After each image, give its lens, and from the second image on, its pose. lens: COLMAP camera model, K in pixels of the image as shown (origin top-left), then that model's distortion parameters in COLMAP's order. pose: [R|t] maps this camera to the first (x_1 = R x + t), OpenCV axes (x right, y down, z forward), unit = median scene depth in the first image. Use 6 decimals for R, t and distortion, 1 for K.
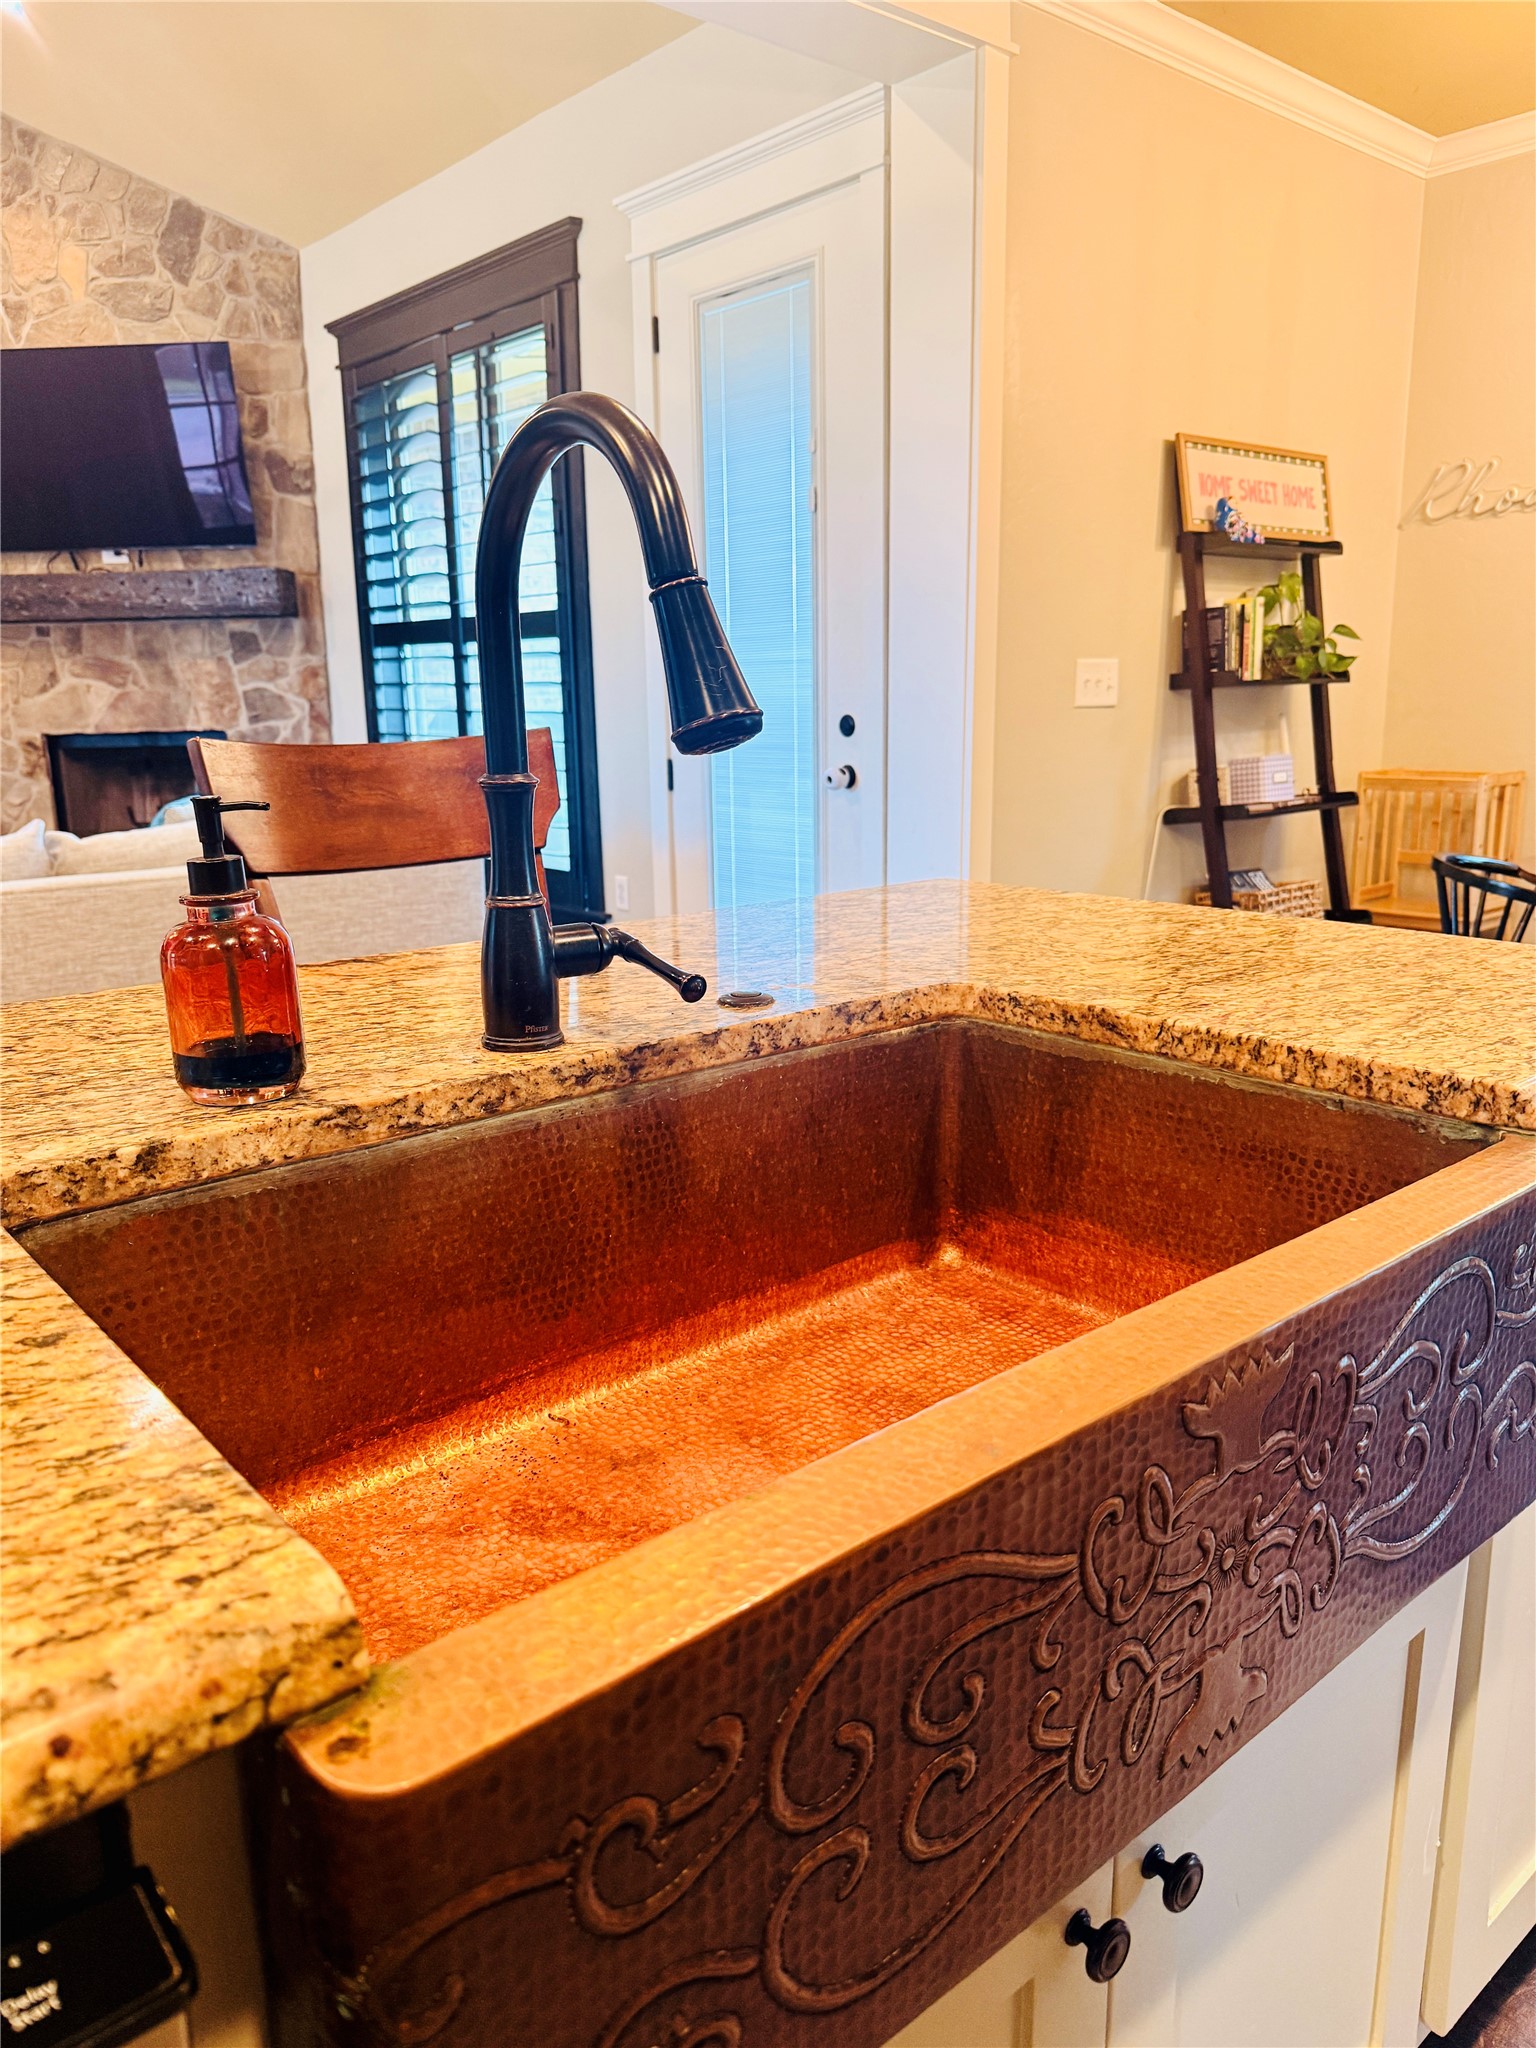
lens RADIAL K [[1471.0, 0, 747.8], [0, 1471.0, 1008.4], [0, 0, 1]] dist [0.022656, -0.026717]
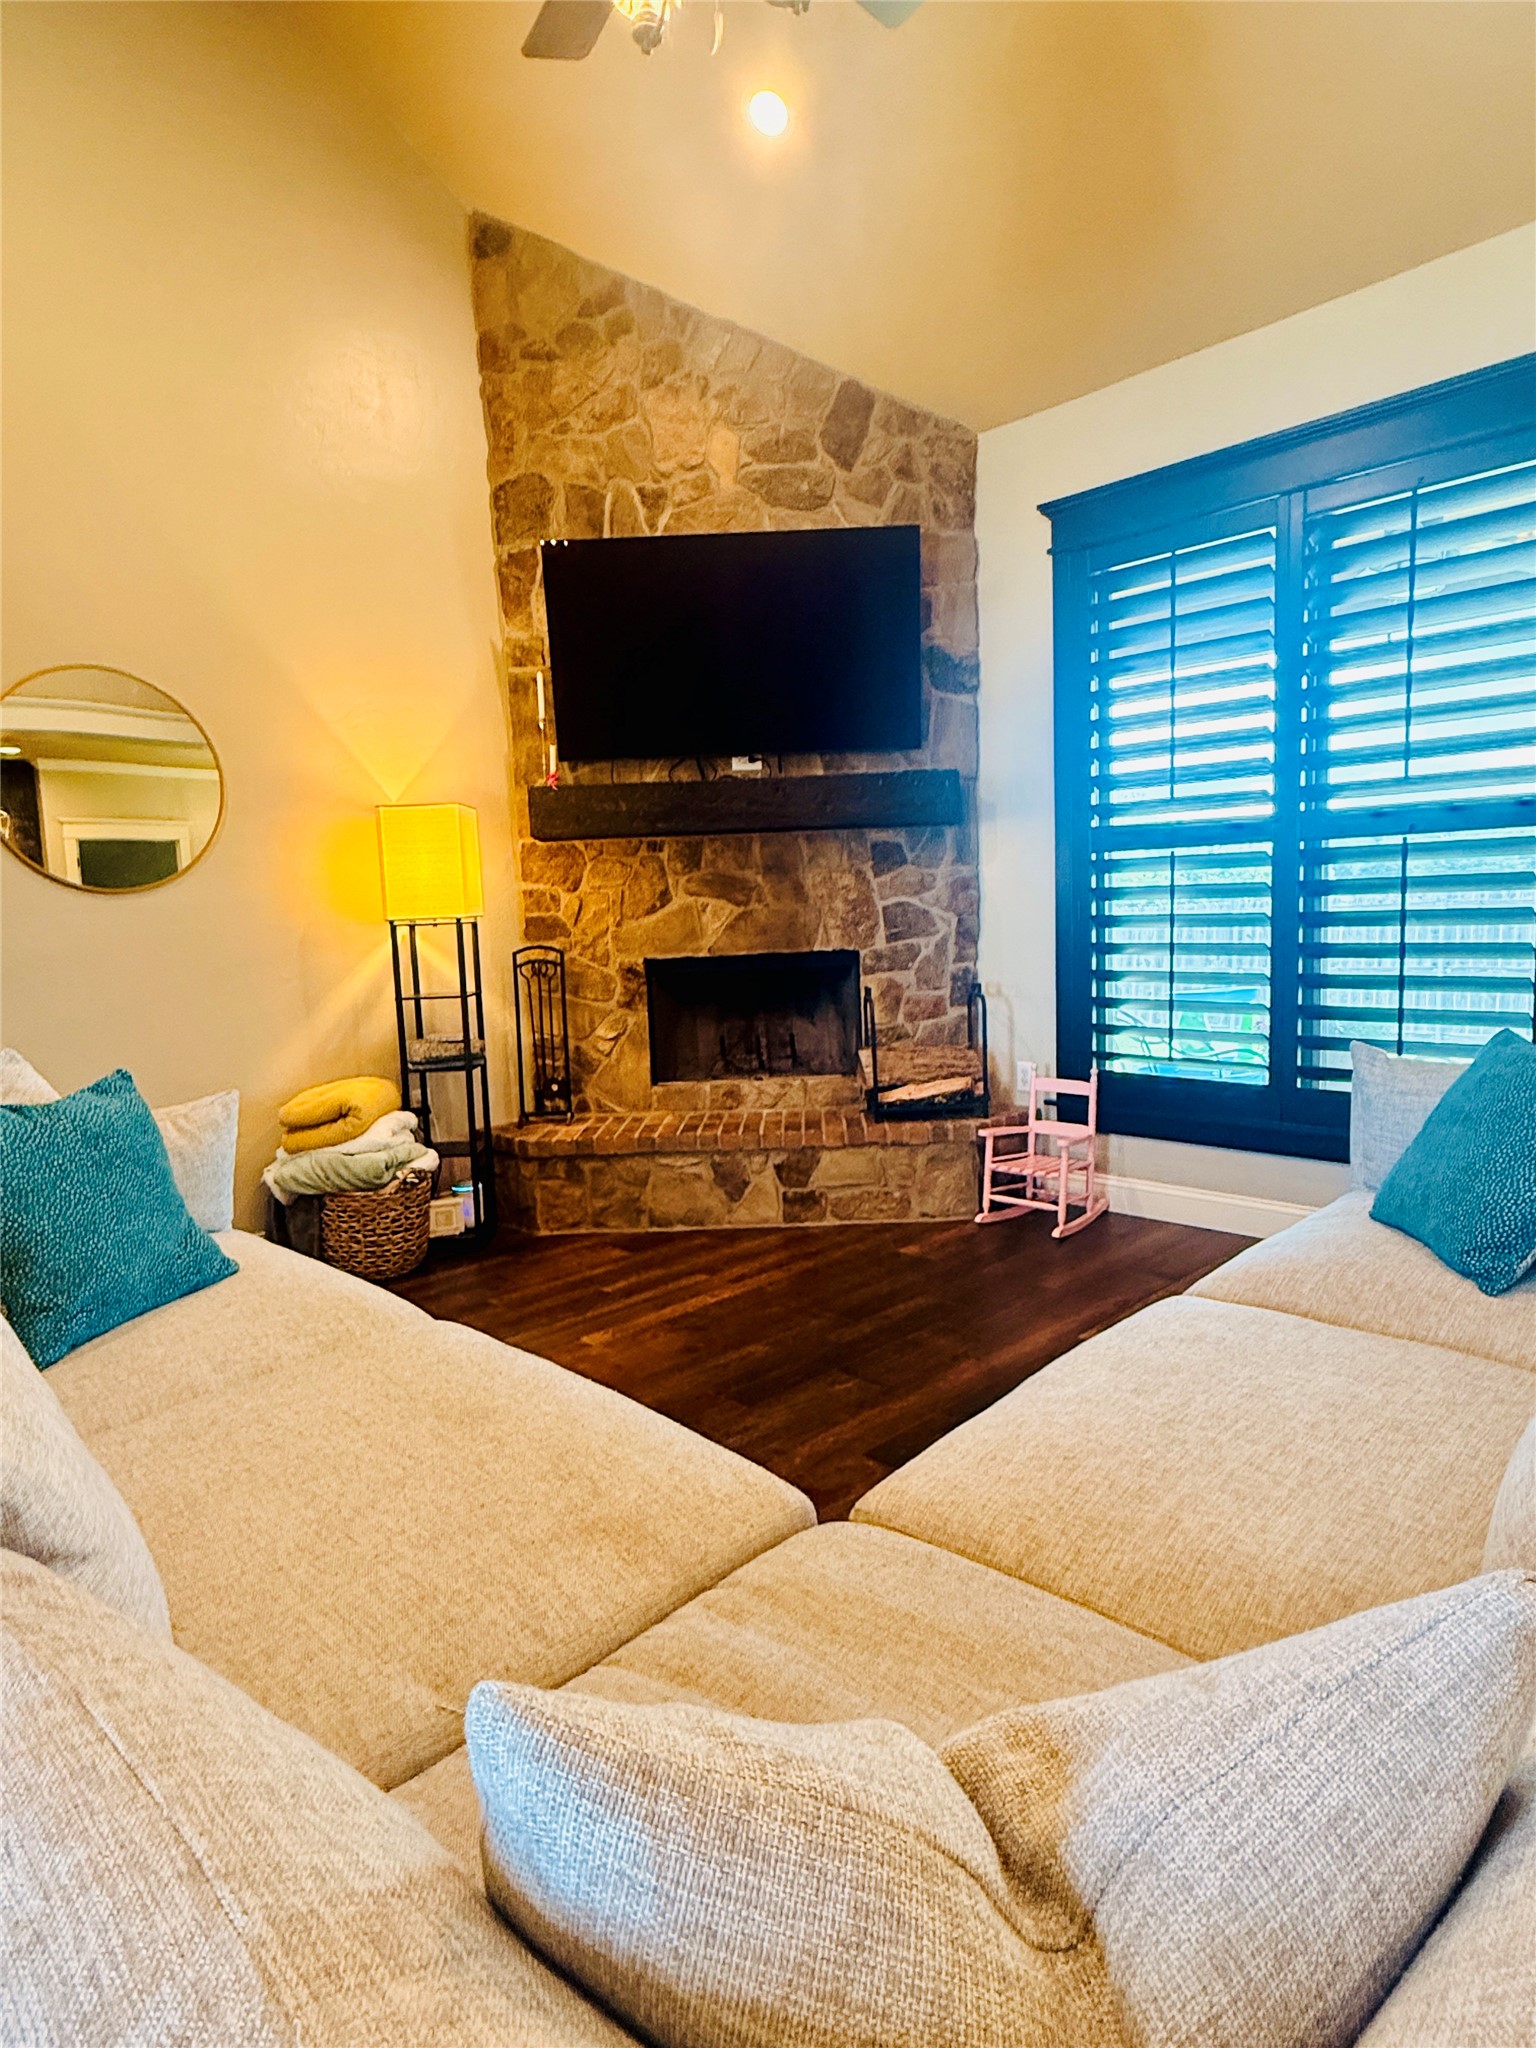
lens RADIAL K [[1172.8, 0, 780.7], [0, 1172.8, 1027.2], [0, 0, 1]] dist [0.001671, -0.001266]
pose [[0.996970, -0.028446, 0.072406, -0.474857], [0.036423, 0.993112, -0.111364, -0.067292], [-0.068739, 0.113663, 0.991138, 0.316239]]
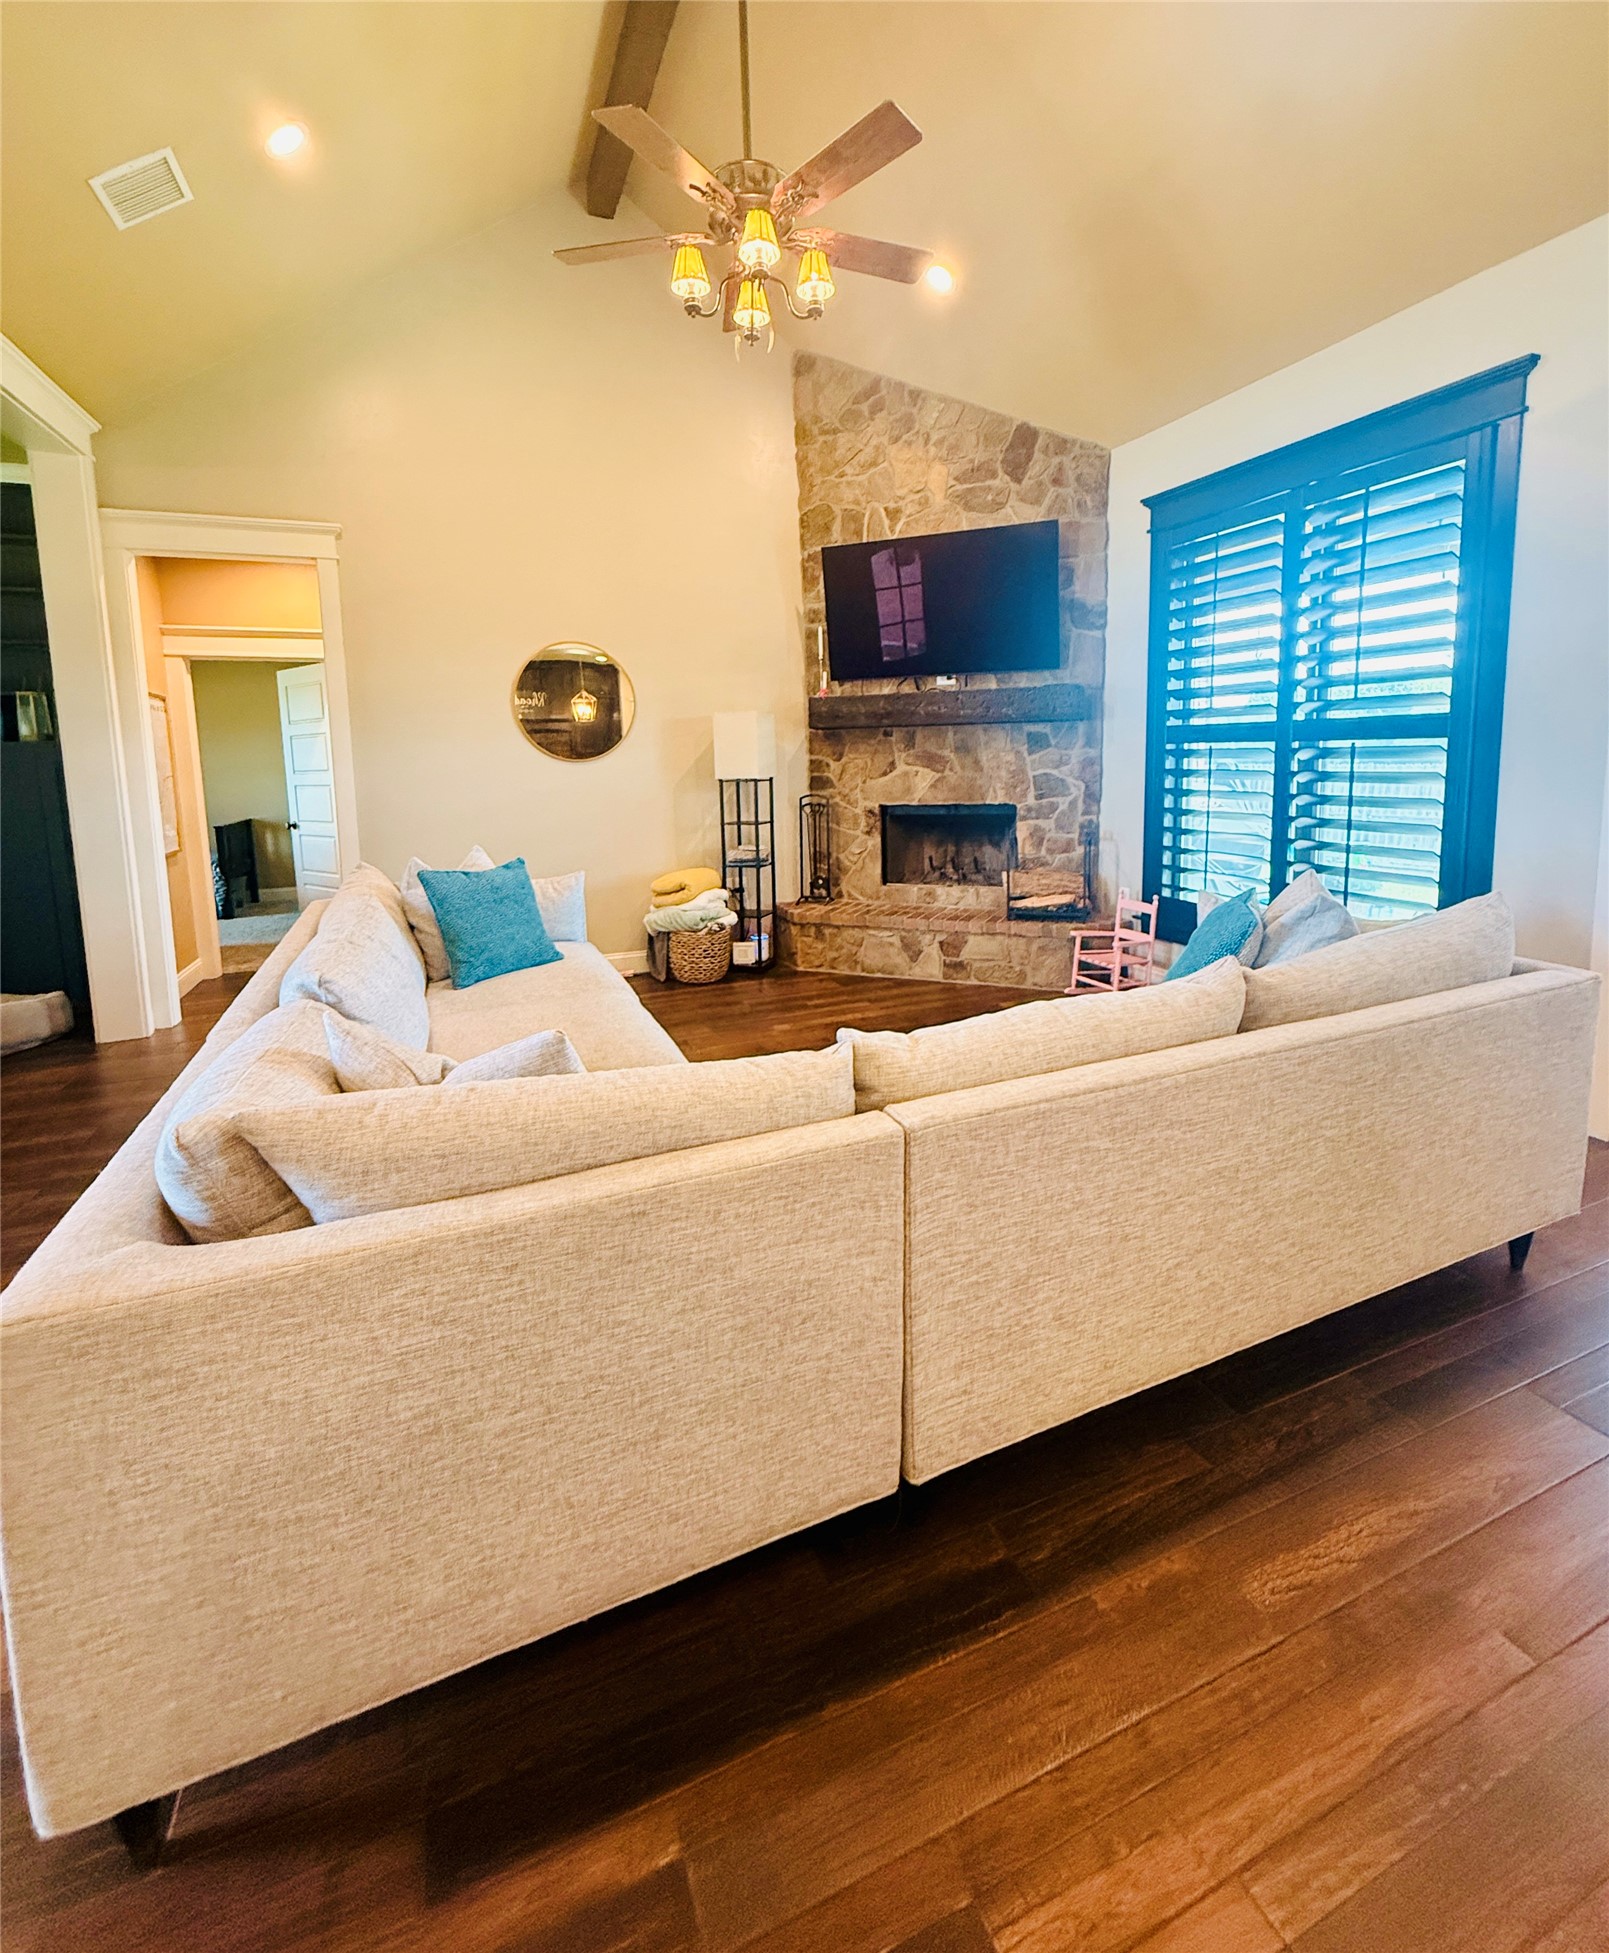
lens RADIAL K [[879.9, 0, 816.1], [0, 879.9, 854.5], [0, 0, 1]] dist [-0.004330, -0.000442]
pose [[0.951415, 0.031201, -0.306327, -0.293630], [-0.060646, 0.994354, -0.087080, -0.066090], [0.301880, 0.101426, 0.947935, 0.204509]]
